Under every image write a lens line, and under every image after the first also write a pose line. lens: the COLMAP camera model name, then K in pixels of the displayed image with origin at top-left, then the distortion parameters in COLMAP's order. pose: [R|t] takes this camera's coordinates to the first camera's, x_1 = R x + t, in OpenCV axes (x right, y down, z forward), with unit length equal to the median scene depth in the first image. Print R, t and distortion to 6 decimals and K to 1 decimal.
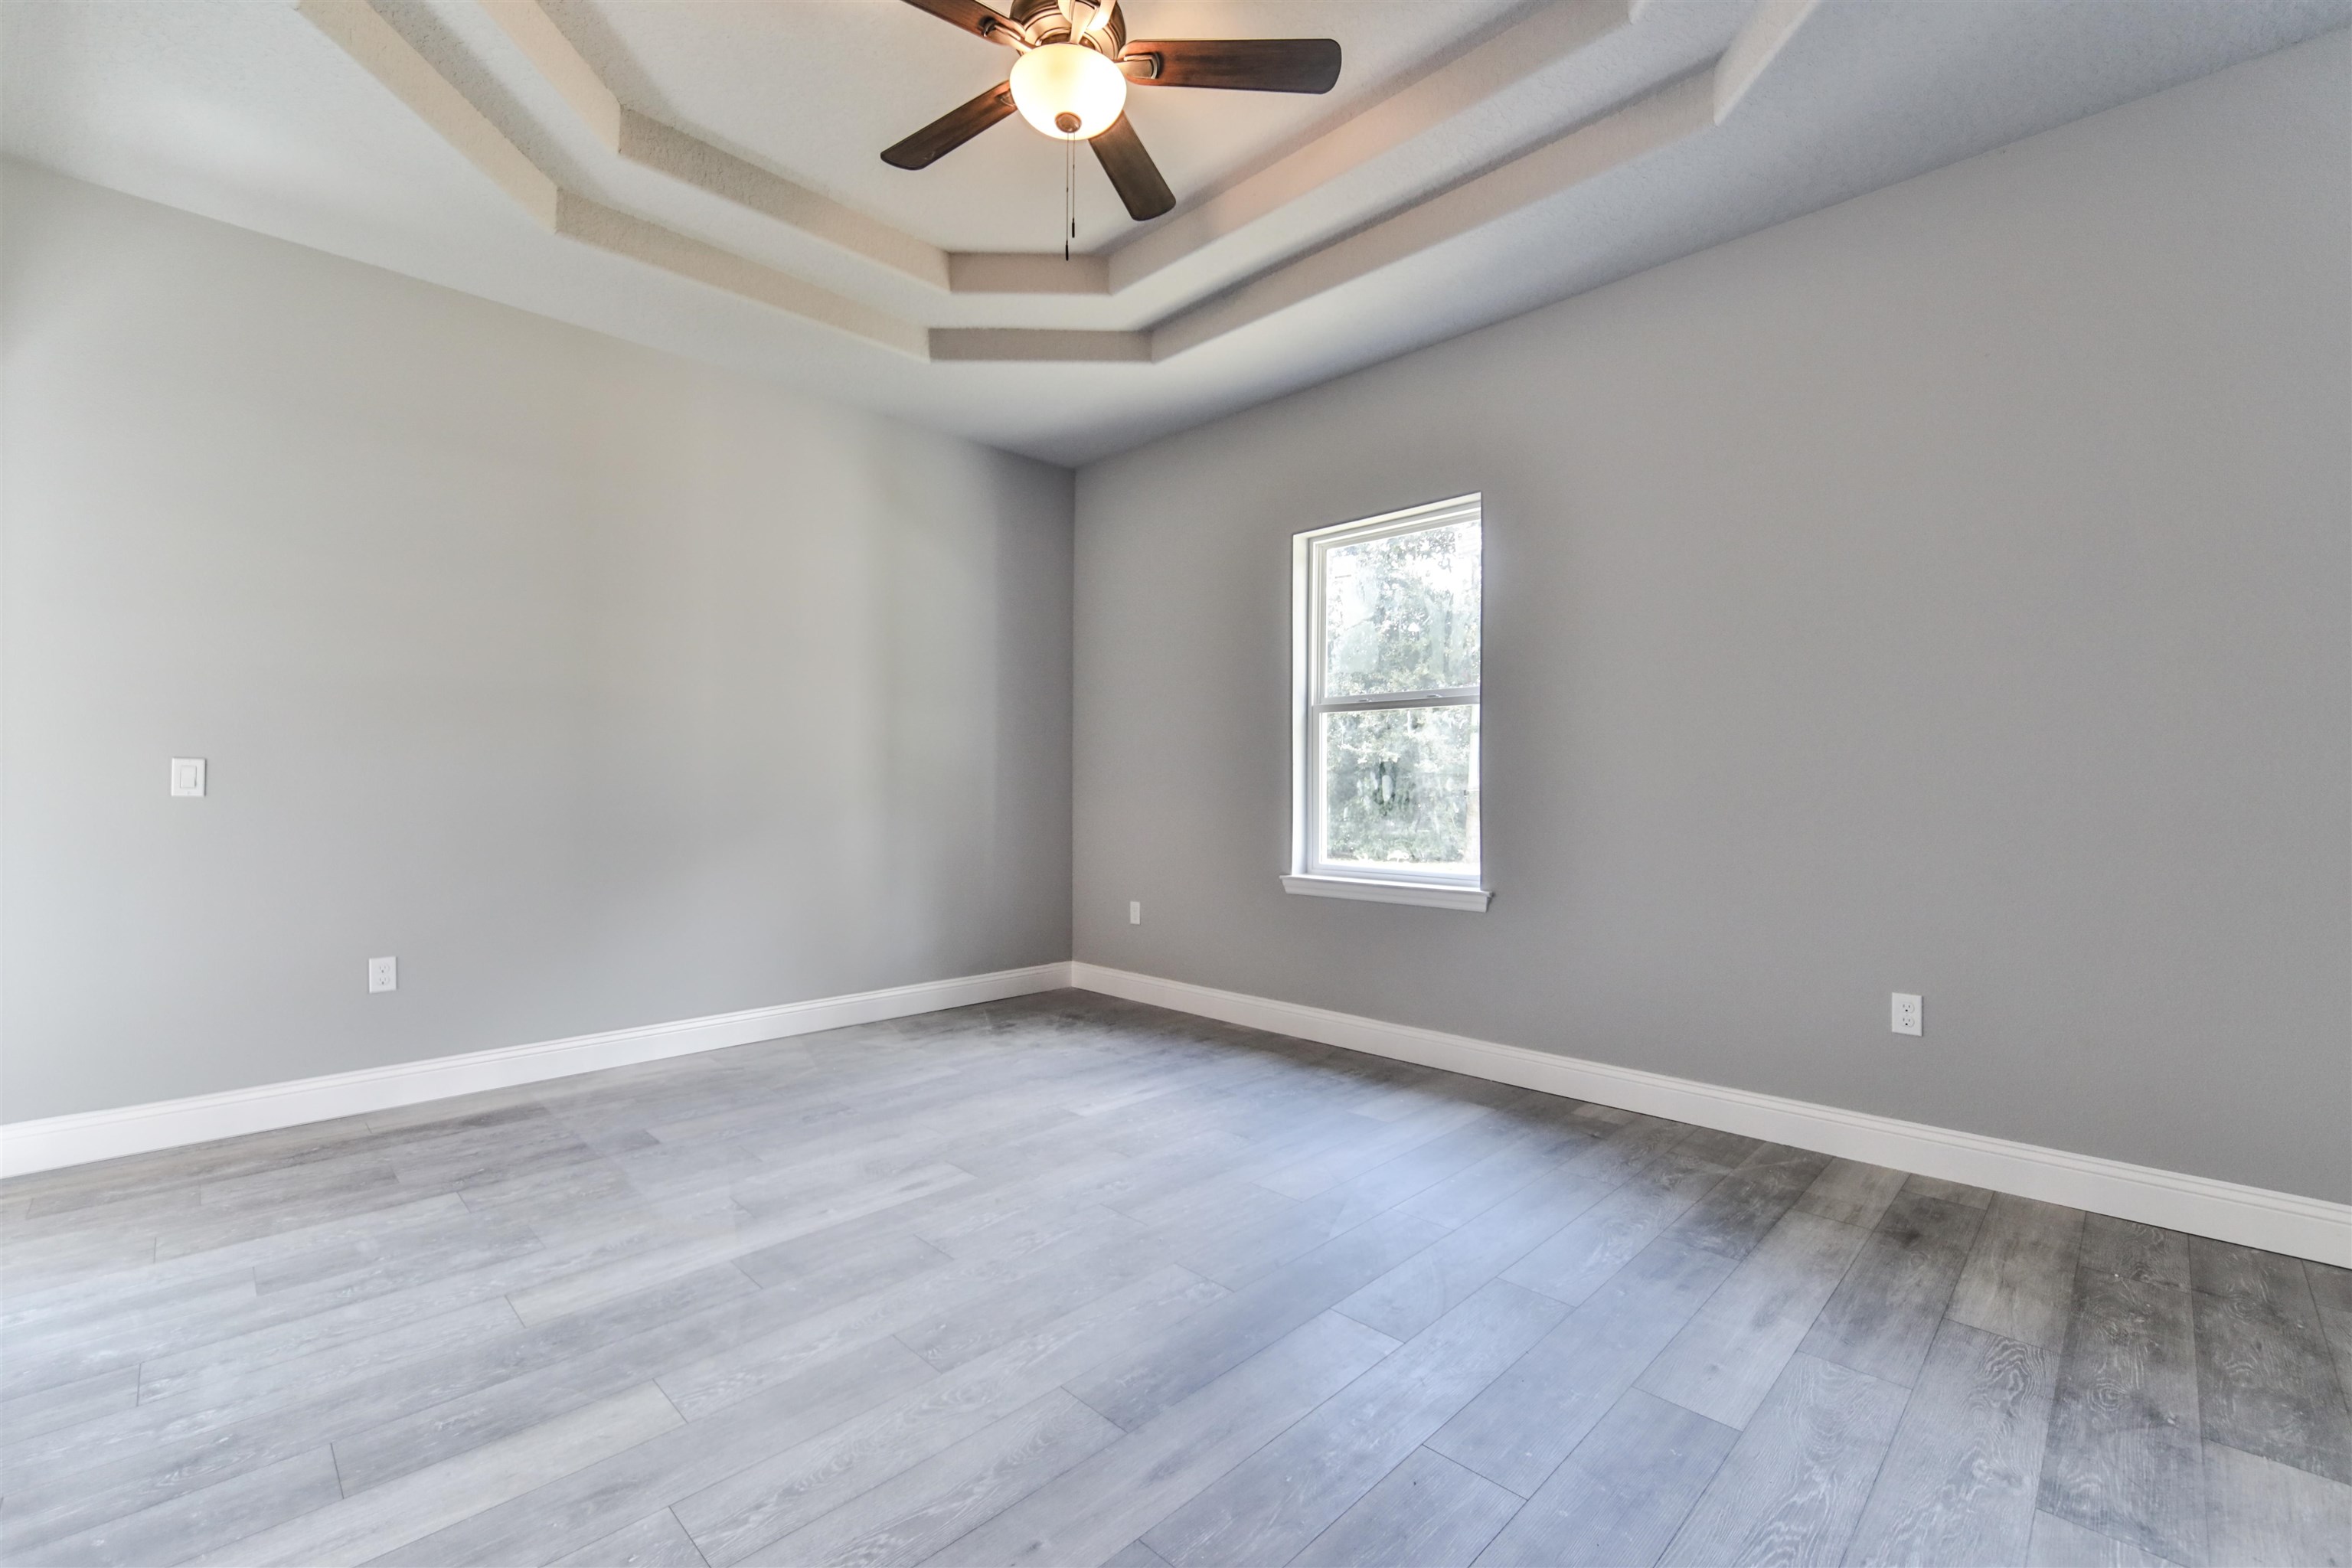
lens RADIAL K [[995.2, 0, 1209.8], [0, 995.2, 784.9], [0, 0, 1]] dist [0.000056, 0.000405]
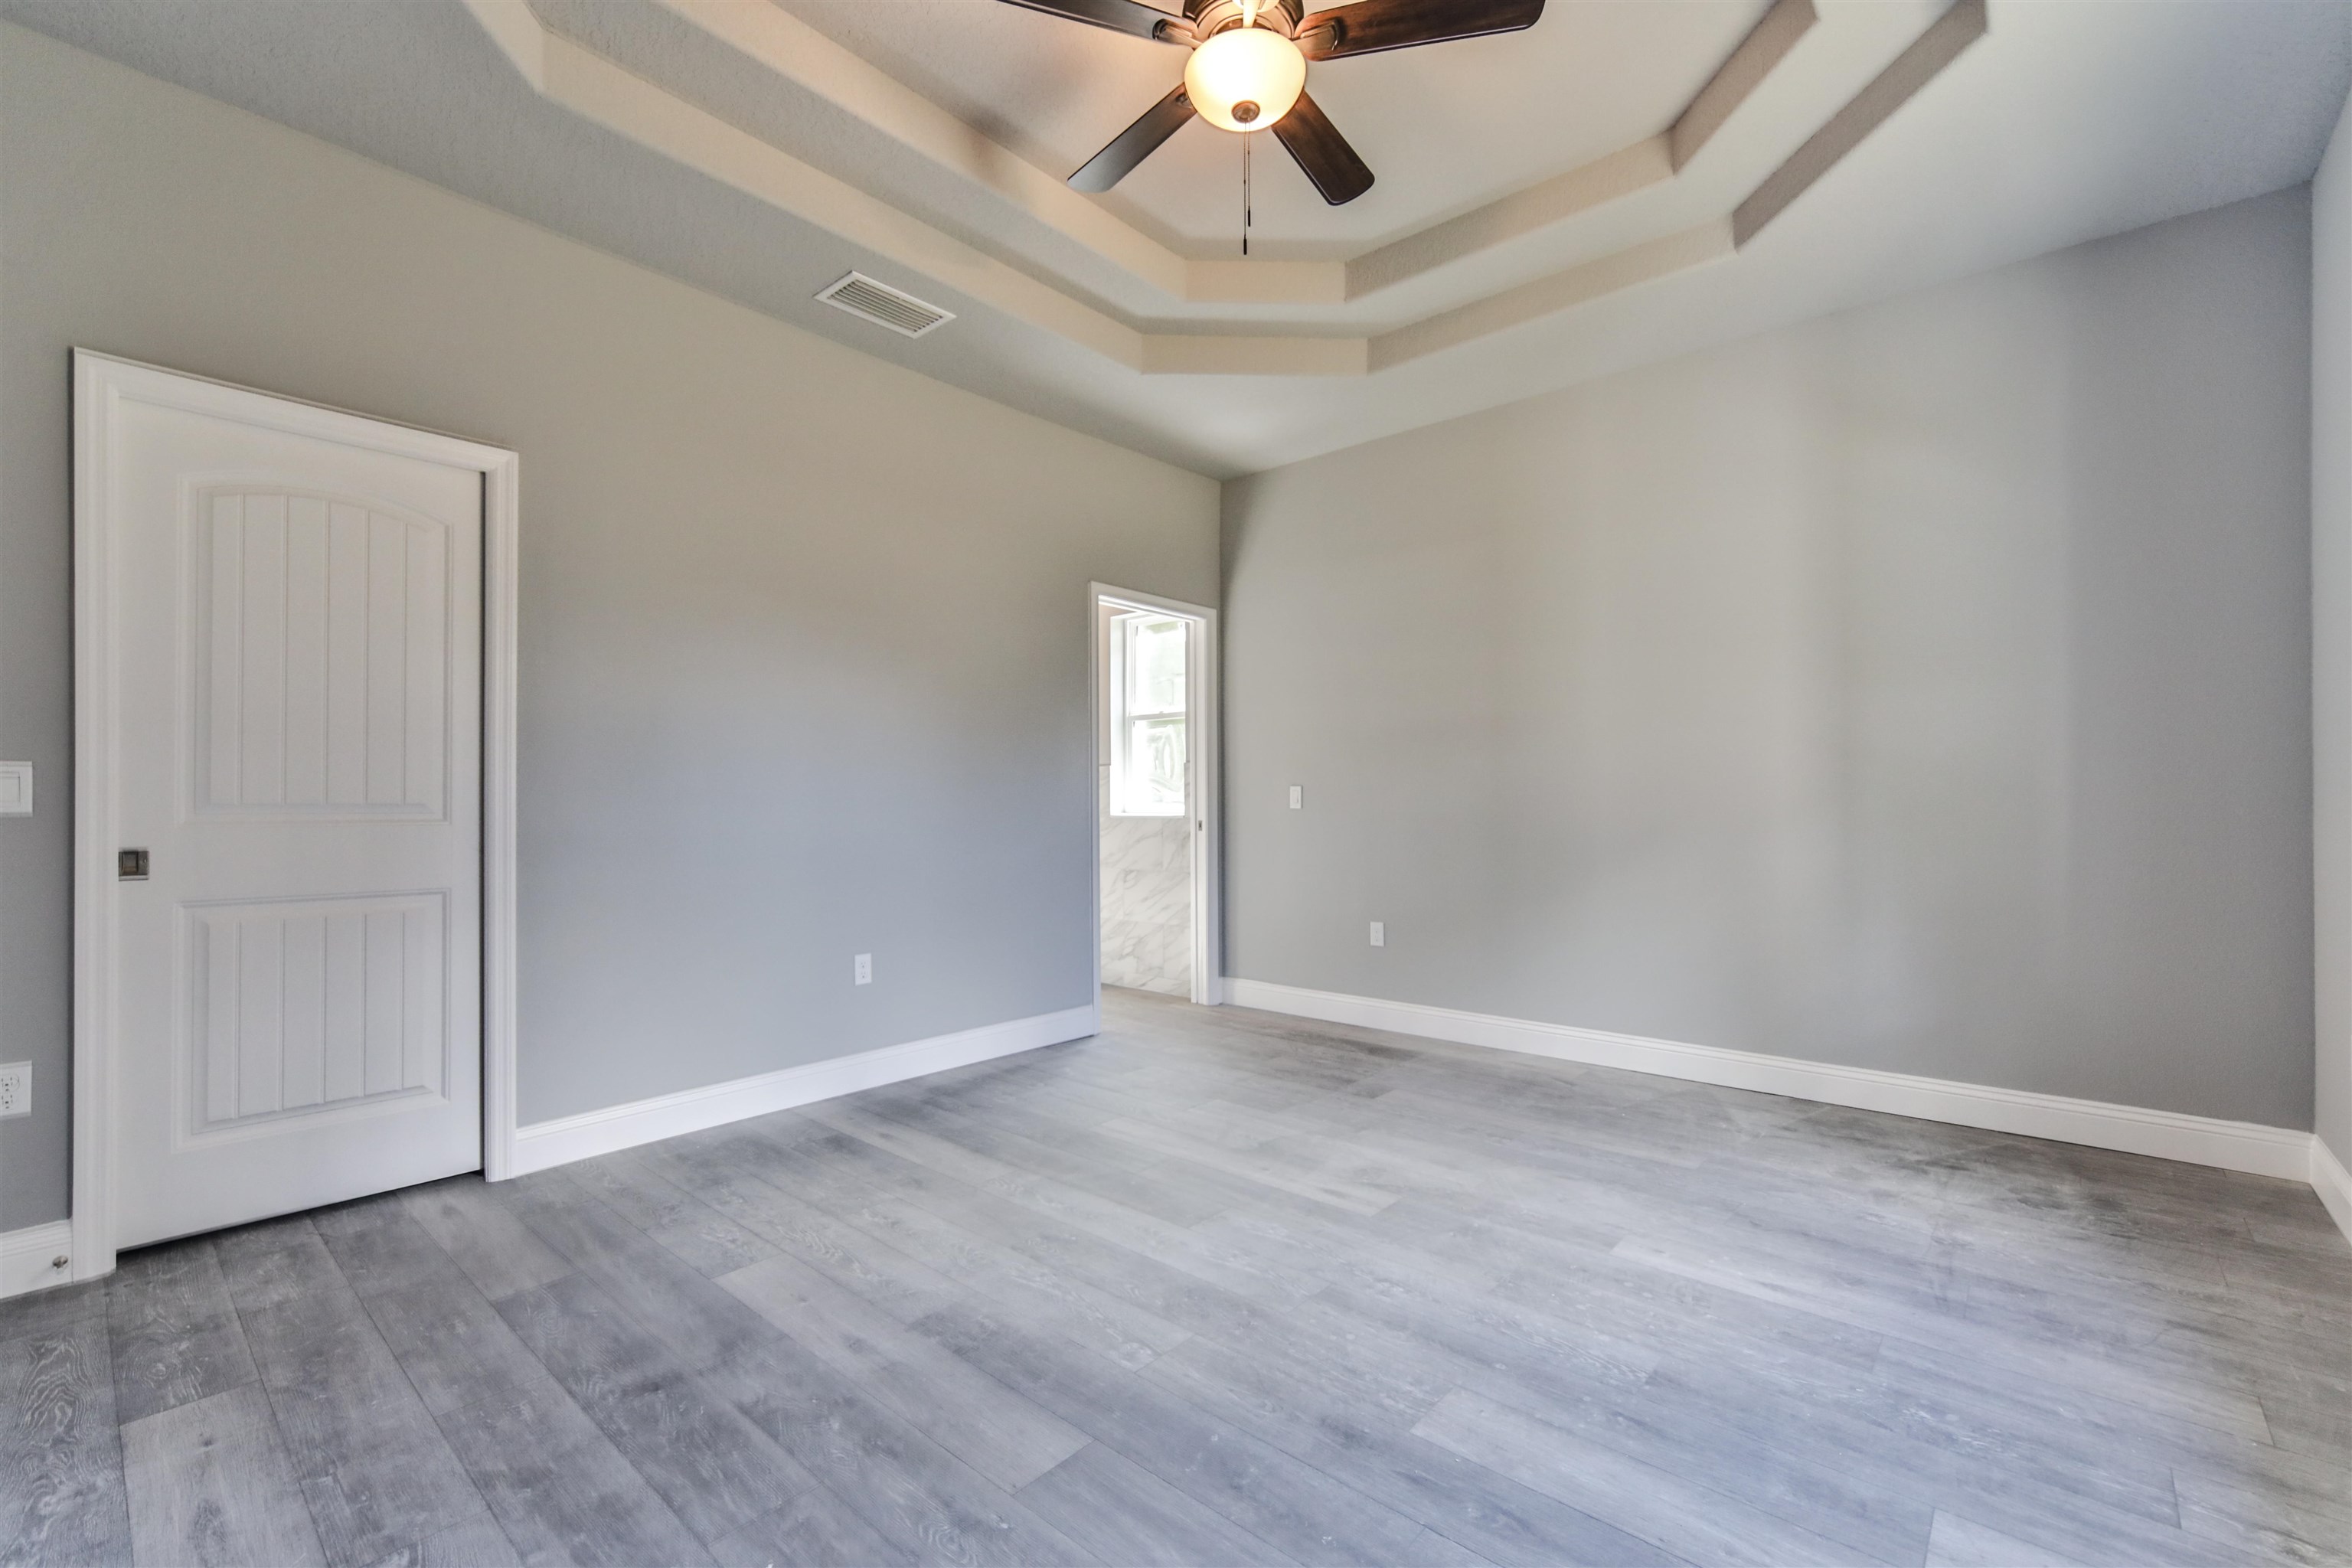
lens RADIAL K [[1023.8, 0, 1182.3], [0, 1023.8, 789.4], [0, 0, 1]] dist [-0.002742, 0.001107]
pose [[0.028698, -0.014606, -0.999481, 0.693549], [0.008342, 0.999862, -0.014372, 0.002629], [0.999553, -0.007925, 0.028816, 0.749540]]
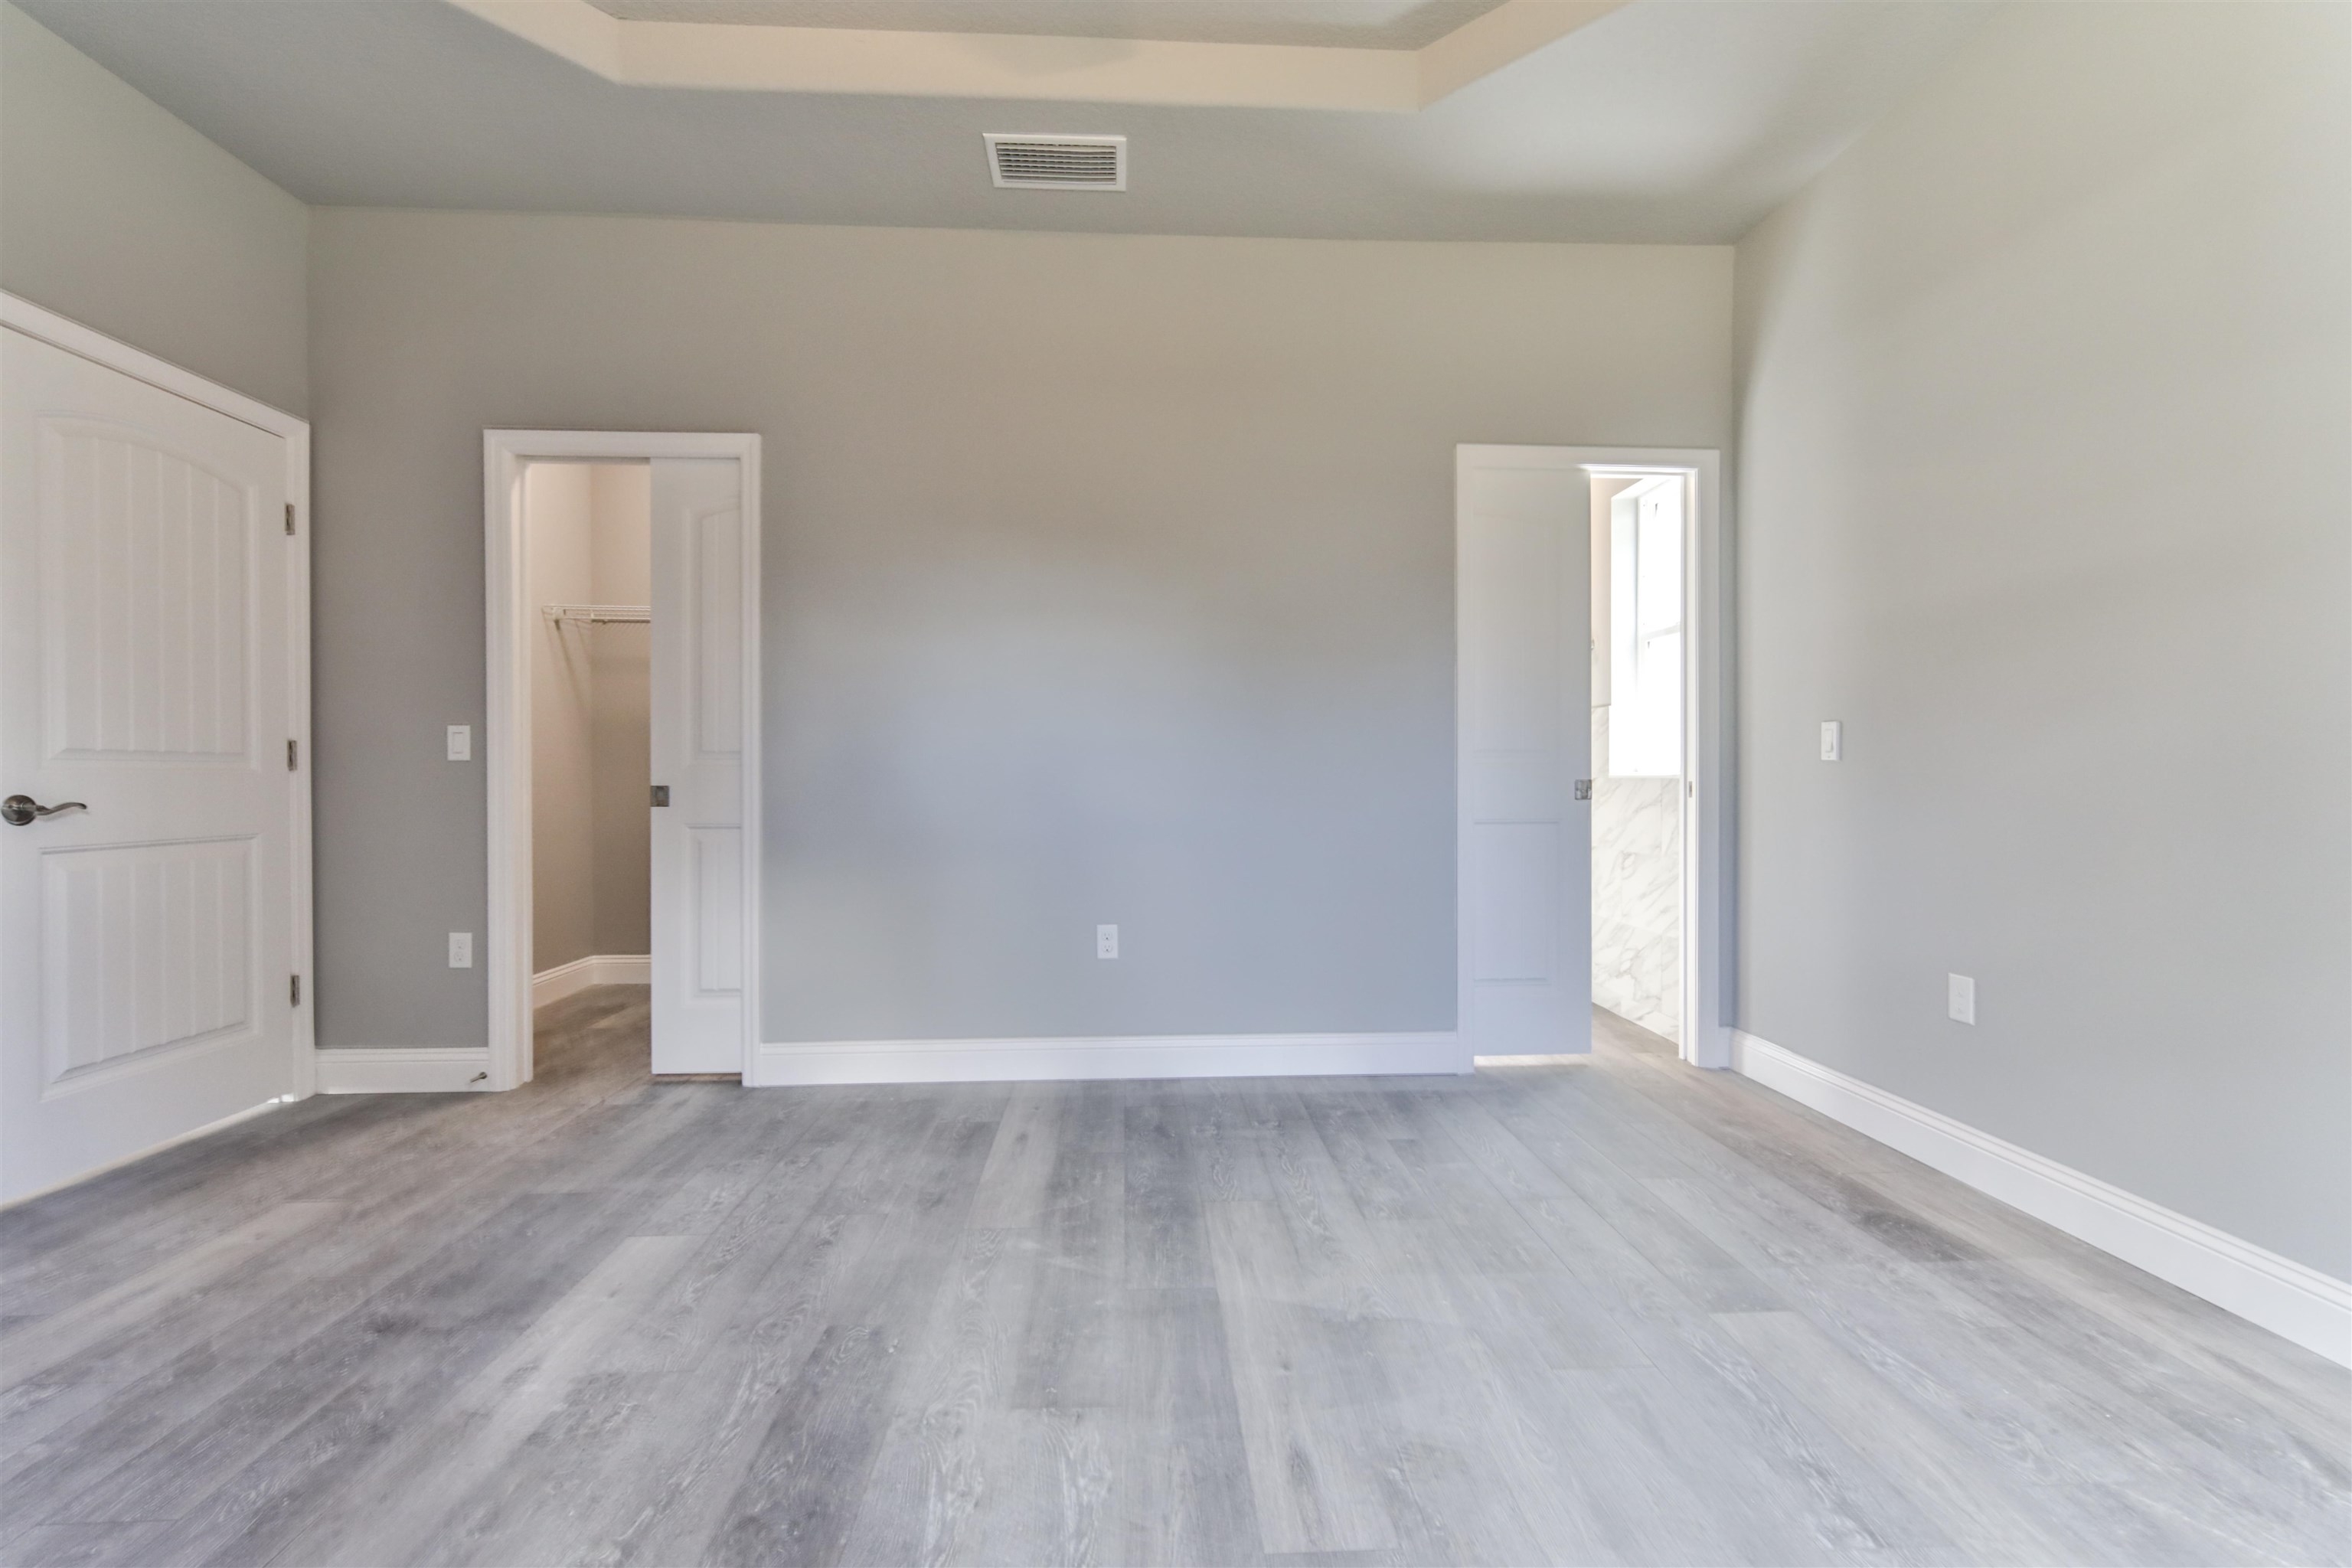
lens RADIAL K [[1007.7, 0, 1176.0], [0, 1007.7, 784.0], [0, 0, 1]] dist [-0.001747, -0.000515]
pose [[-0.703721, 0.003254, -0.710469, 0.125172], [0.003193, 0.999994, 0.001417, 0.030866], [0.710470, -0.001271, -0.703727, 1.224819]]
